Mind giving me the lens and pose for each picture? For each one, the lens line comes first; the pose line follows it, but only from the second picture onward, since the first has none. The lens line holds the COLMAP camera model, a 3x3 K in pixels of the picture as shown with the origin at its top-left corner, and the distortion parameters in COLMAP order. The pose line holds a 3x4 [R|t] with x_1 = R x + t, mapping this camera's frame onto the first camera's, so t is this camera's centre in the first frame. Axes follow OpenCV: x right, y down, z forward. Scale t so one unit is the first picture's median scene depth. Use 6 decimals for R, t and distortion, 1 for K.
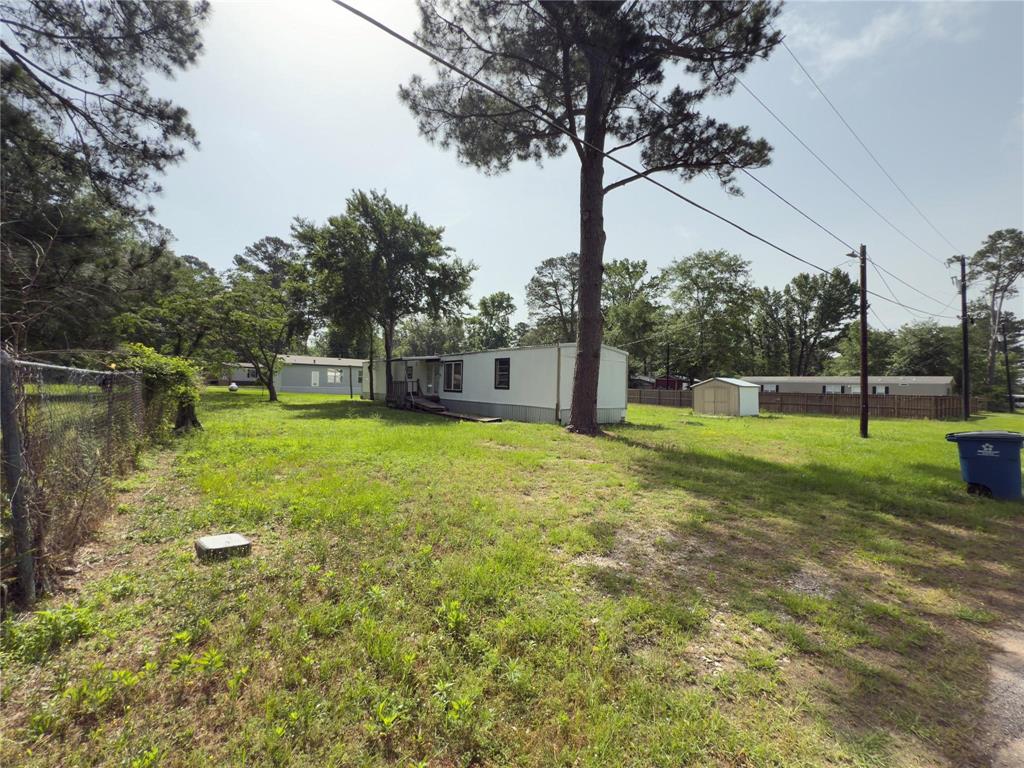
lens RADIAL K [[407.5, 0, 512.0], [0, 407.5, 384.0], [0, 0, 1]] dist [-0.000715, -0.000003]
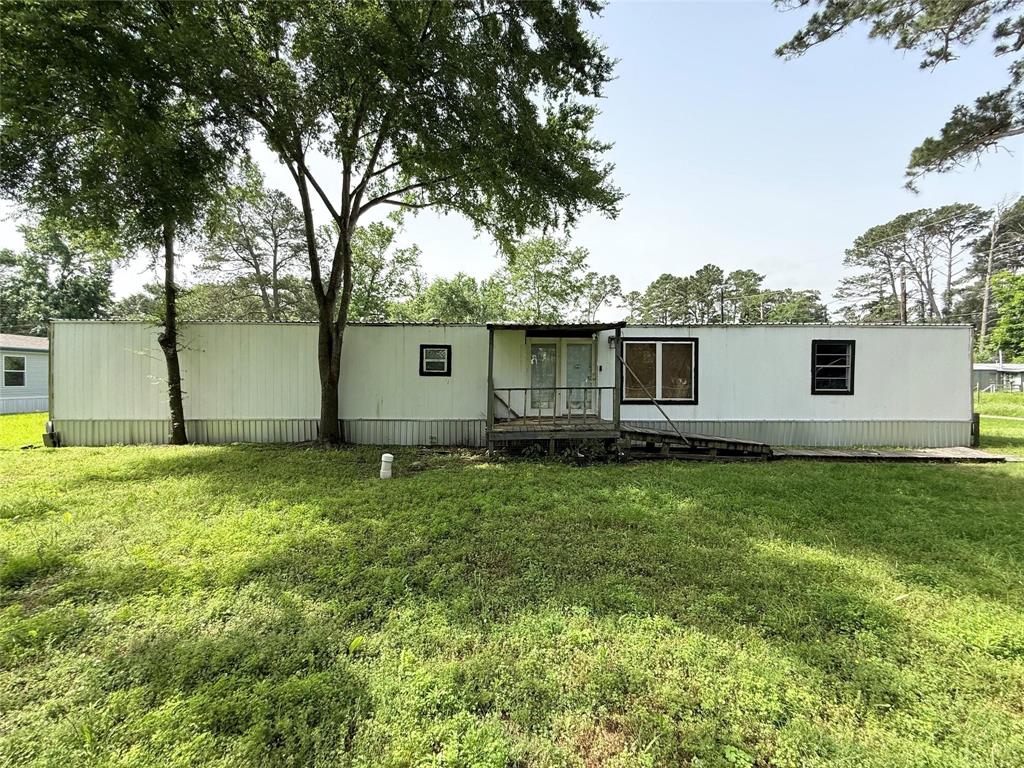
lens RADIAL K [[407.5, 0, 512.0], [0, 407.5, 384.0], [0, 0, 1]] dist [-0.000715, -0.000003]
pose [[0.598751, -0.032793, 0.800263, -0.357536], [0.010490, 0.999397, 0.033105, -0.012300], [-0.800866, -0.011426, 0.598734, 0.490386]]
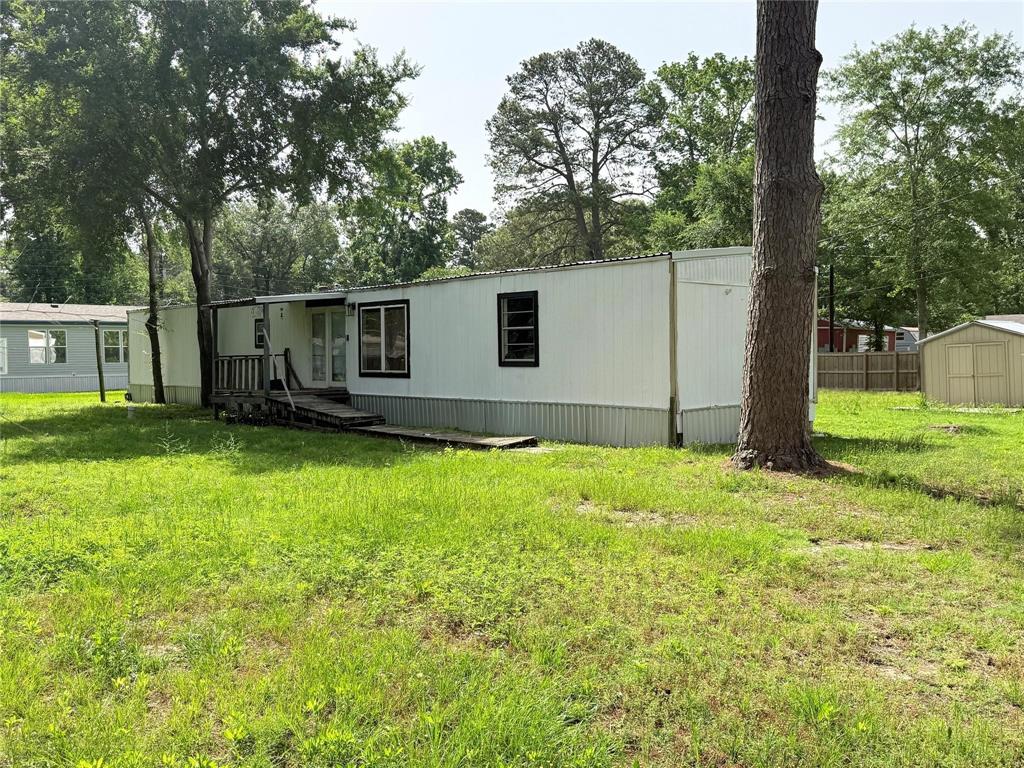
lens RADIAL K [[913.2, 0, 513.3], [0, 913.2, 397.2], [0, 0, 1]] dist [0.134200, -0.290270]
pose [[0.996452, -0.039633, 0.074248, -0.048458], [0.035764, 0.997969, 0.052722, -0.002672], [-0.076186, -0.049880, 0.995845, 0.033689]]
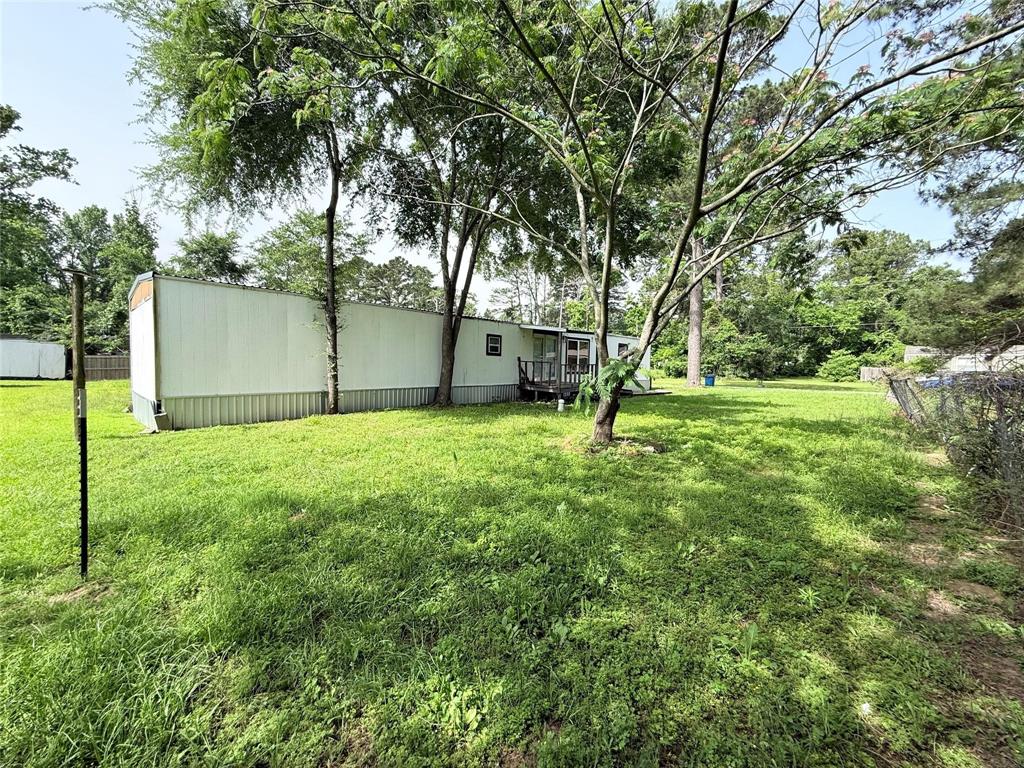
lens RADIAL K [[407.5, 0, 512.0], [0, 407.5, 384.0], [0, 0, 1]] dist [-0.000715, -0.000003]
pose [[-0.171869, -0.080012, 0.981865, -0.559593], [-0.030637, 0.996648, 0.075853, -0.012310], [-0.984643, -0.017045, -0.173744, 0.732267]]
